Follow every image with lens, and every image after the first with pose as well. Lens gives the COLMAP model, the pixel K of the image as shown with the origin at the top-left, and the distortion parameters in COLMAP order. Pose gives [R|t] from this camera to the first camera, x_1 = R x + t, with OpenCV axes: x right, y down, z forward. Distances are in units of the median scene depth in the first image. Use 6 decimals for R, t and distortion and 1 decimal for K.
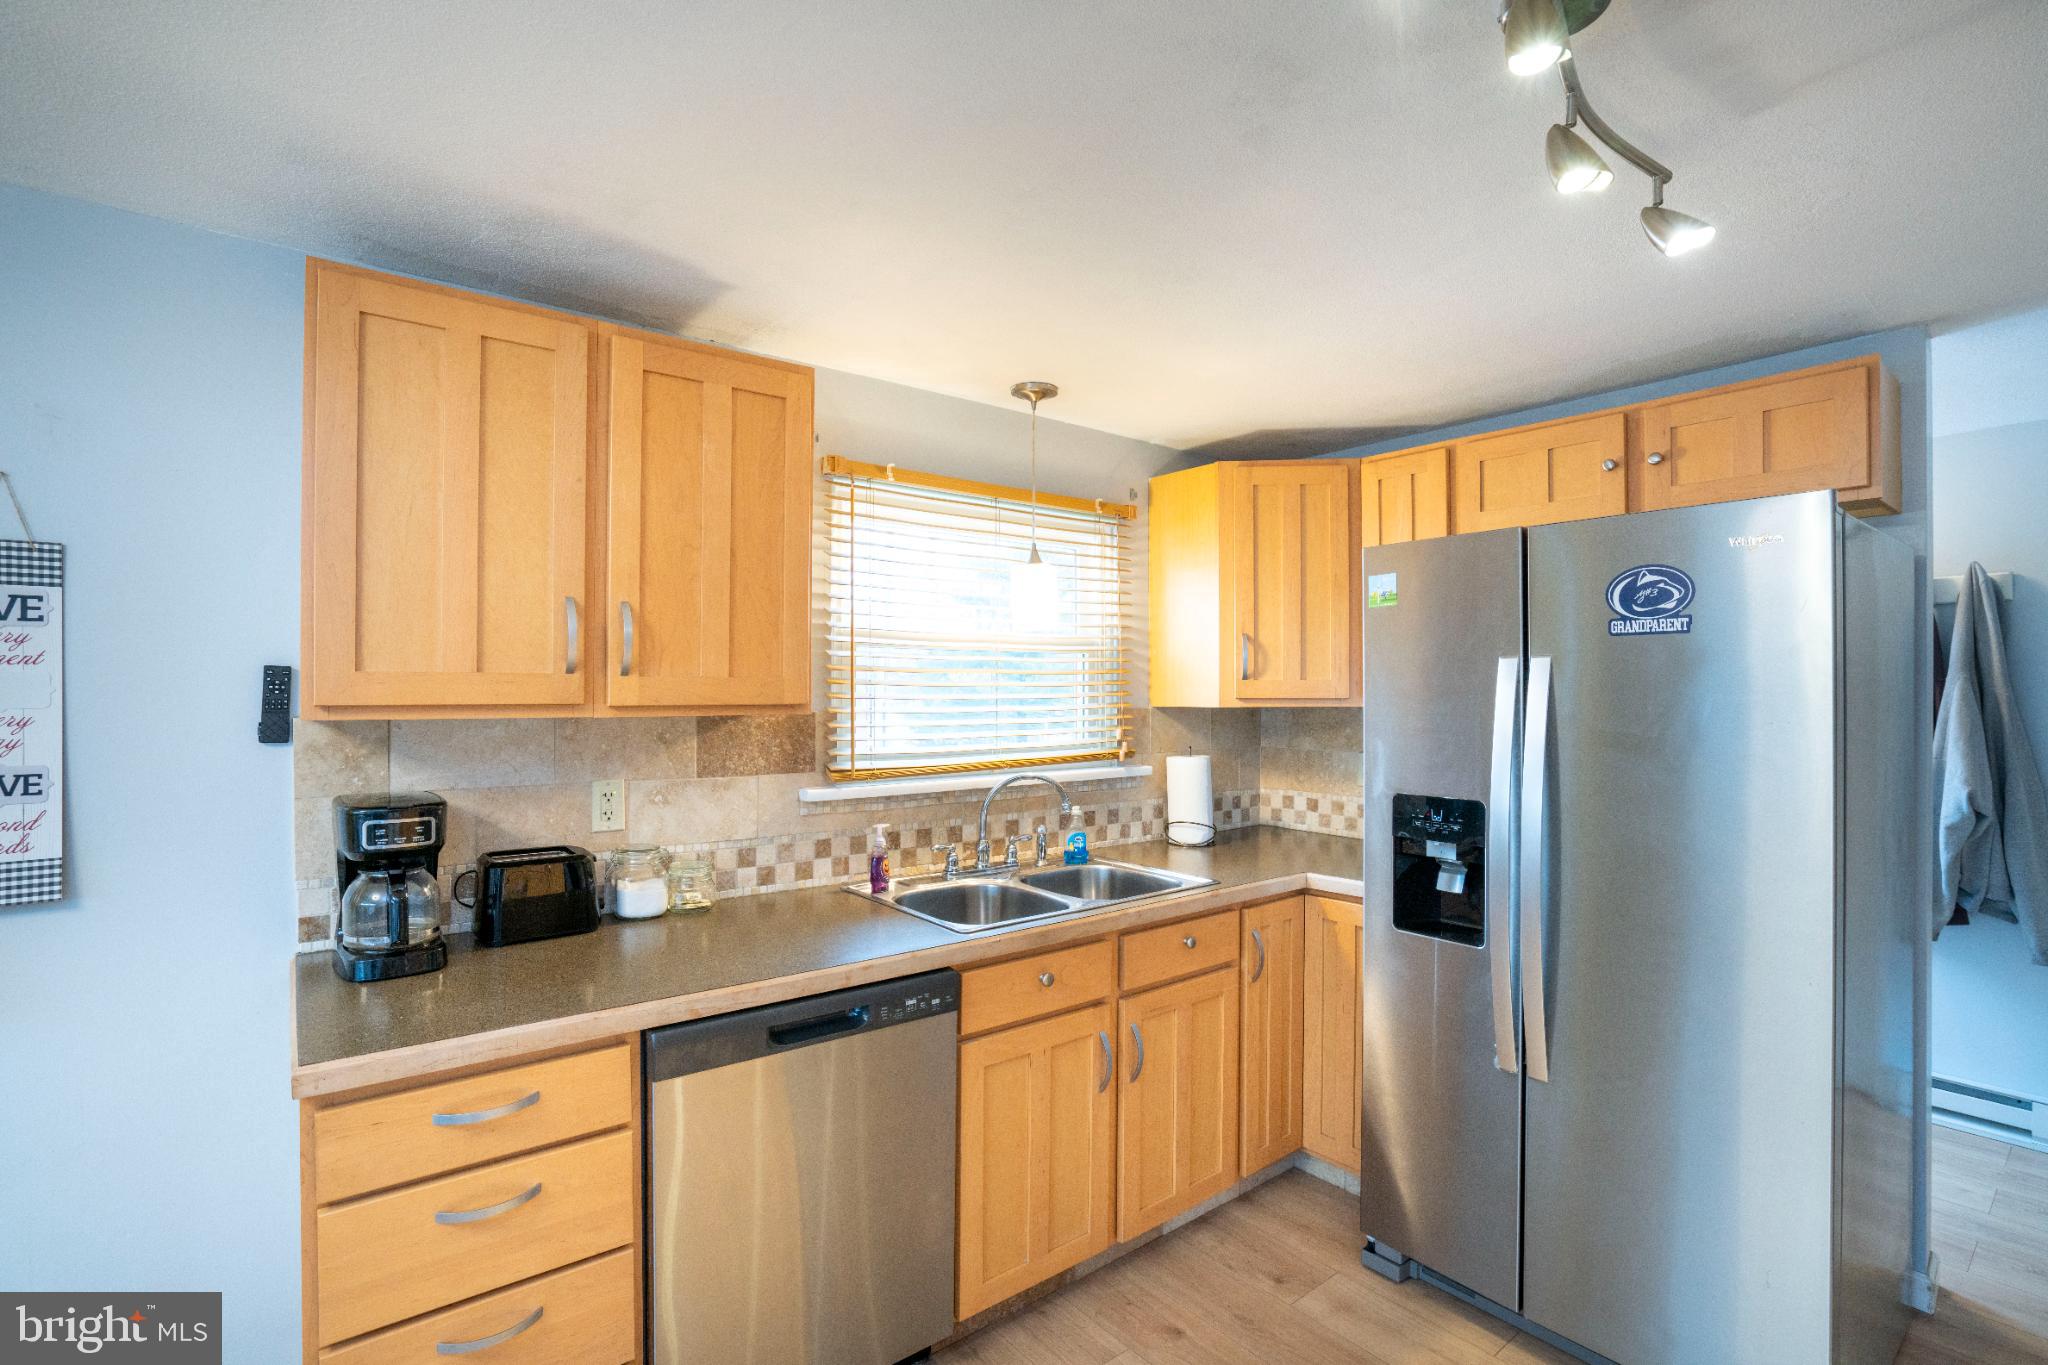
lens RADIAL K [[948.7, 0, 1010.8], [0, 948.7, 685.7], [0, 0, 1]] dist [-0.055307, 0.019510]
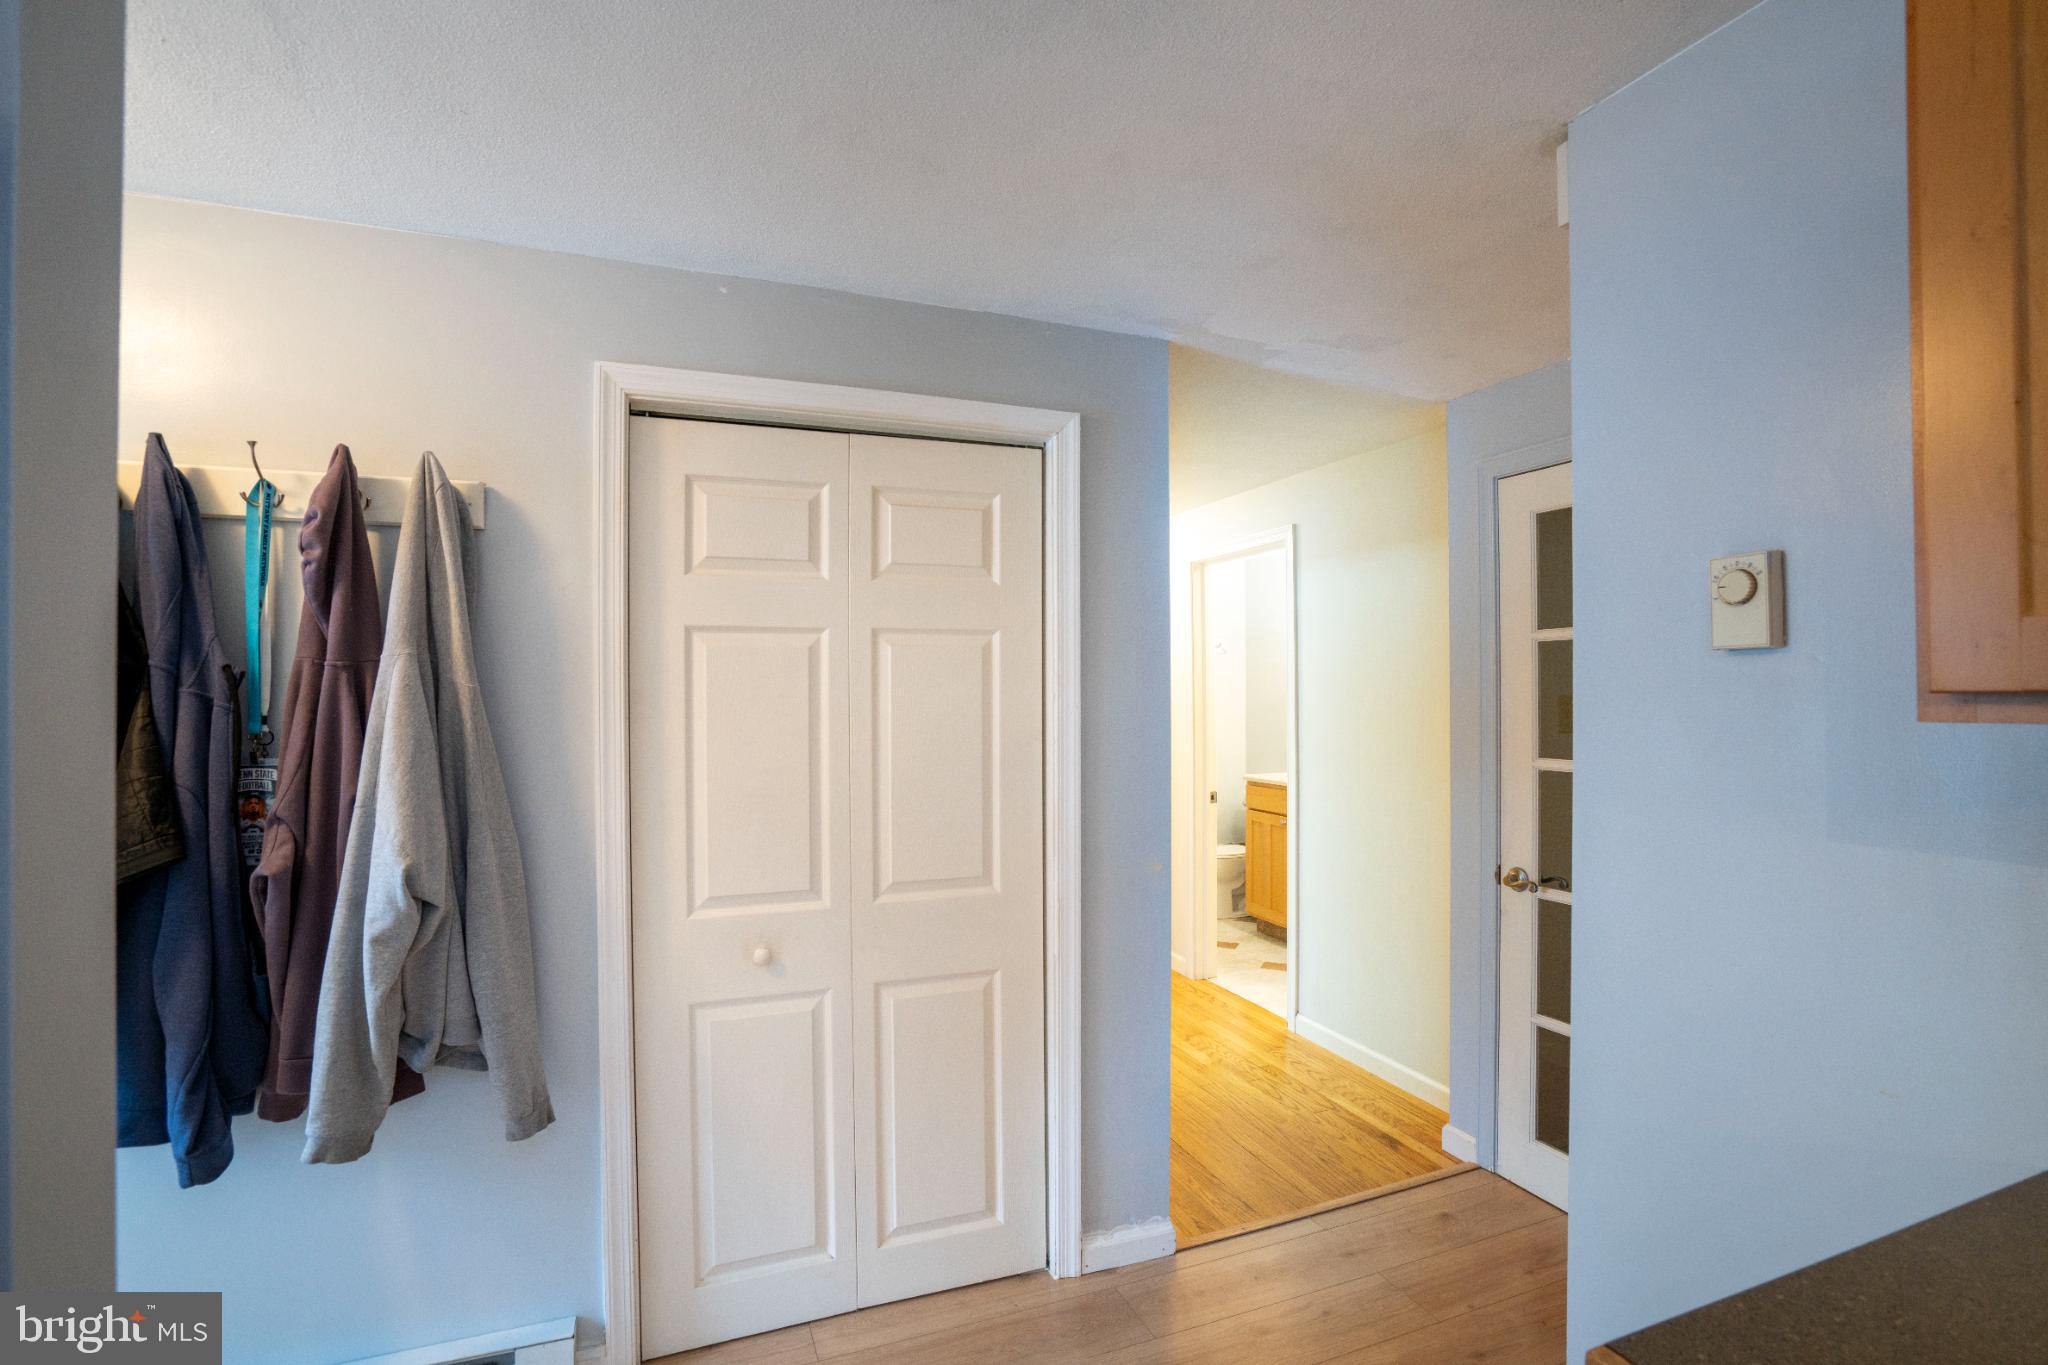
lens RADIAL K [[956.6, 0, 1031.3], [0, 956.6, 690.8], [0, 0, 1]] dist [-0.005020, -0.000215]
pose [[0.279489, -0.004054, 0.960140, 0.643290], [-0.005167, 0.999970, 0.005726, 0.008067], [-0.960135, -0.006562, 0.279460, 0.516143]]
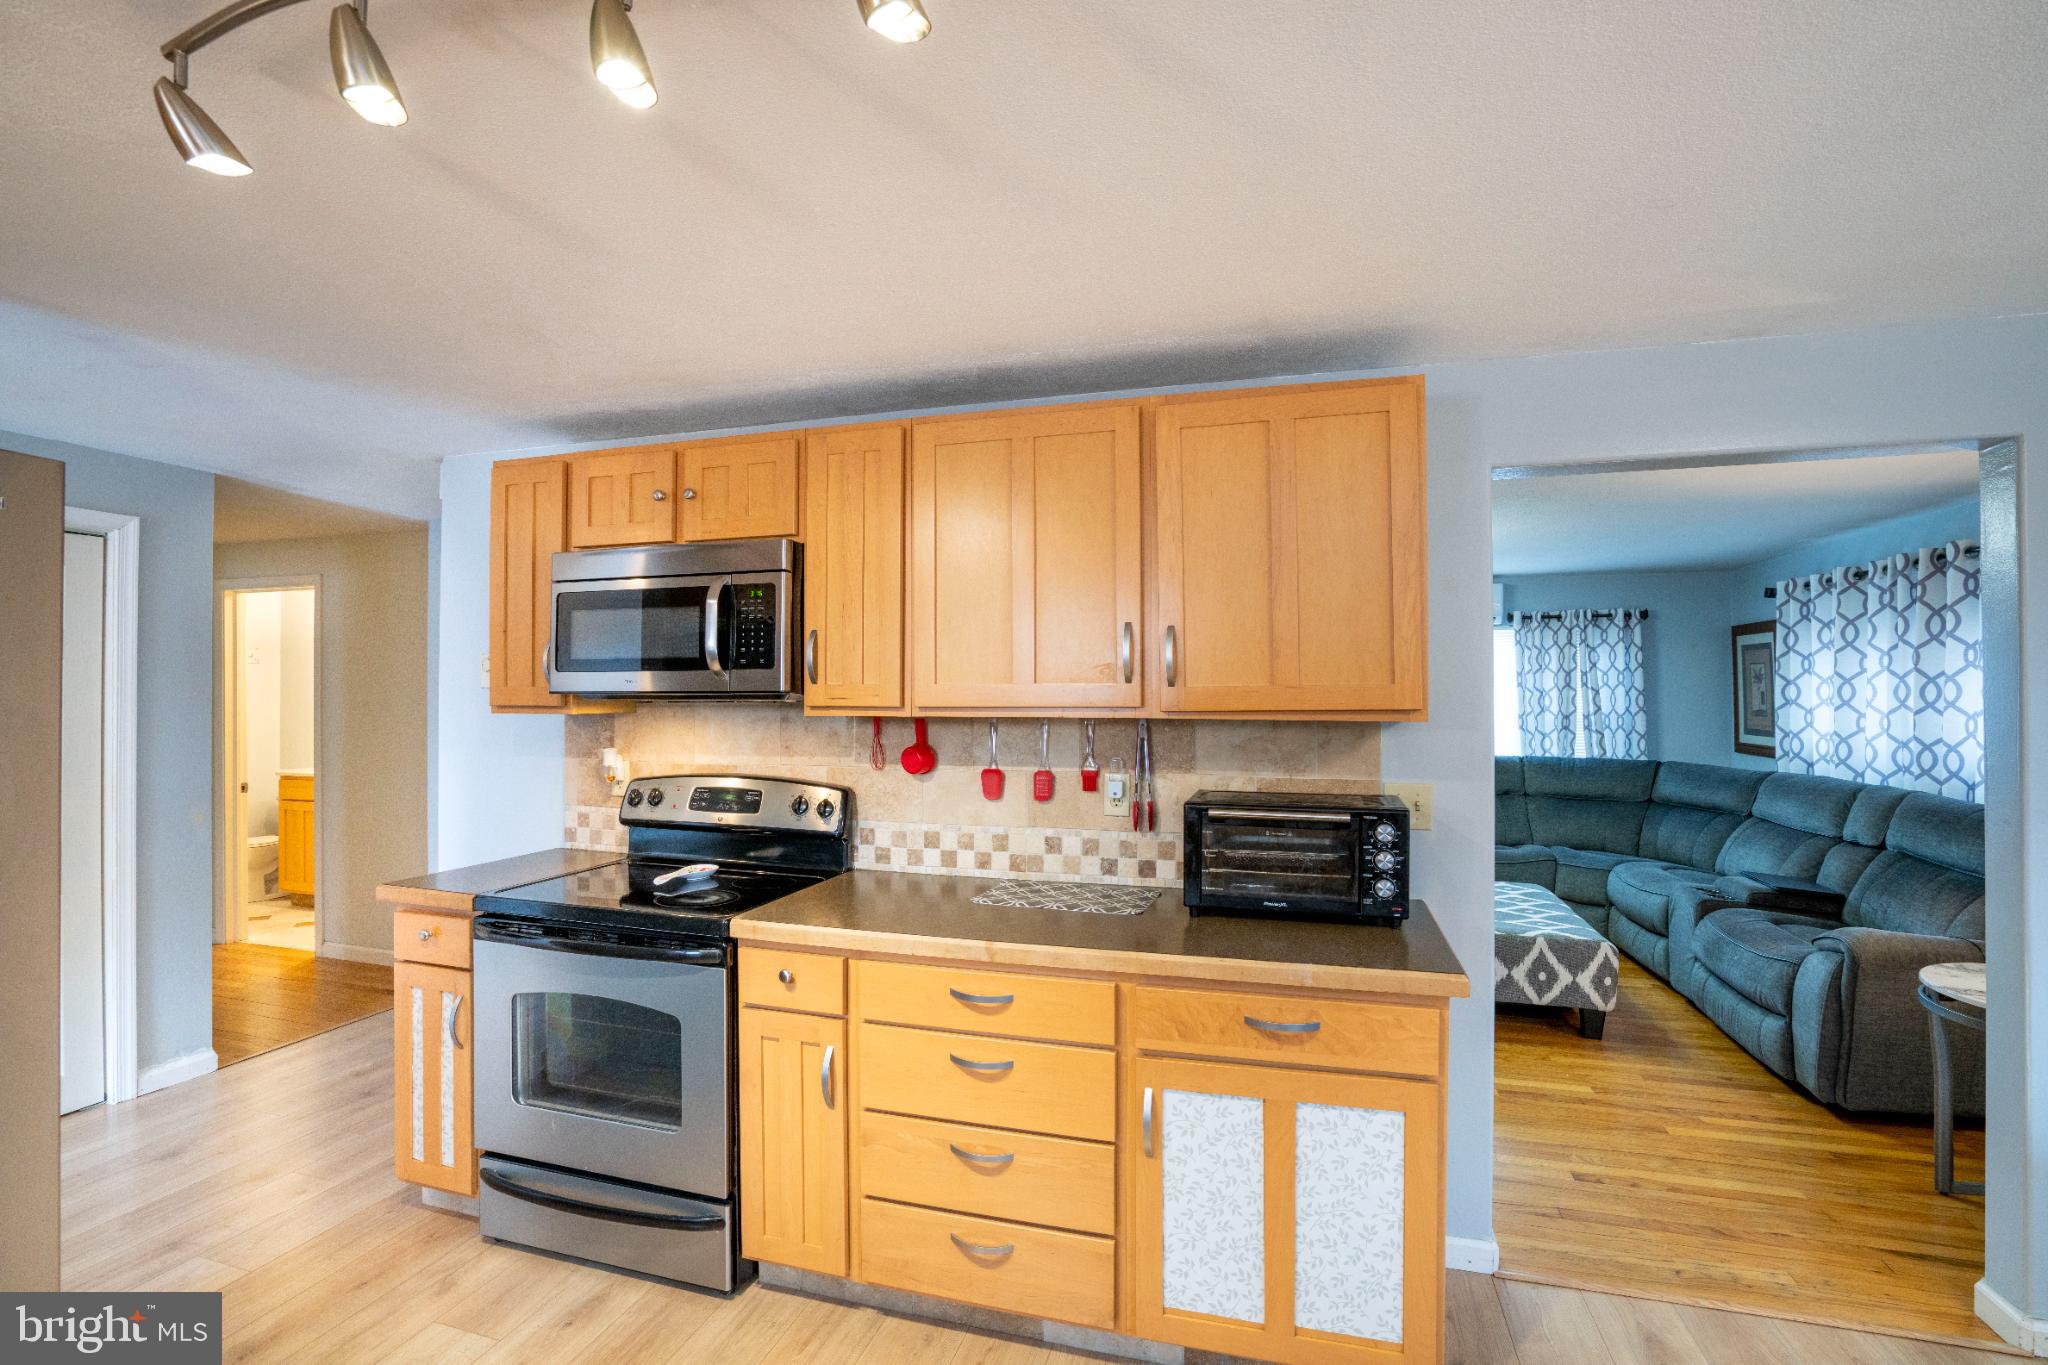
lens RADIAL K [[948.7, 0, 1016.5], [0, 948.7, 689.8], [0, 0, 1]] dist [-0.055307, 0.019510]
pose [[-0.569118, 0.003230, 0.822249, -0.195233], [-0.005718, 0.999953, -0.007886, 0.000529], [-0.822236, -0.009190, -0.569073, 0.443406]]
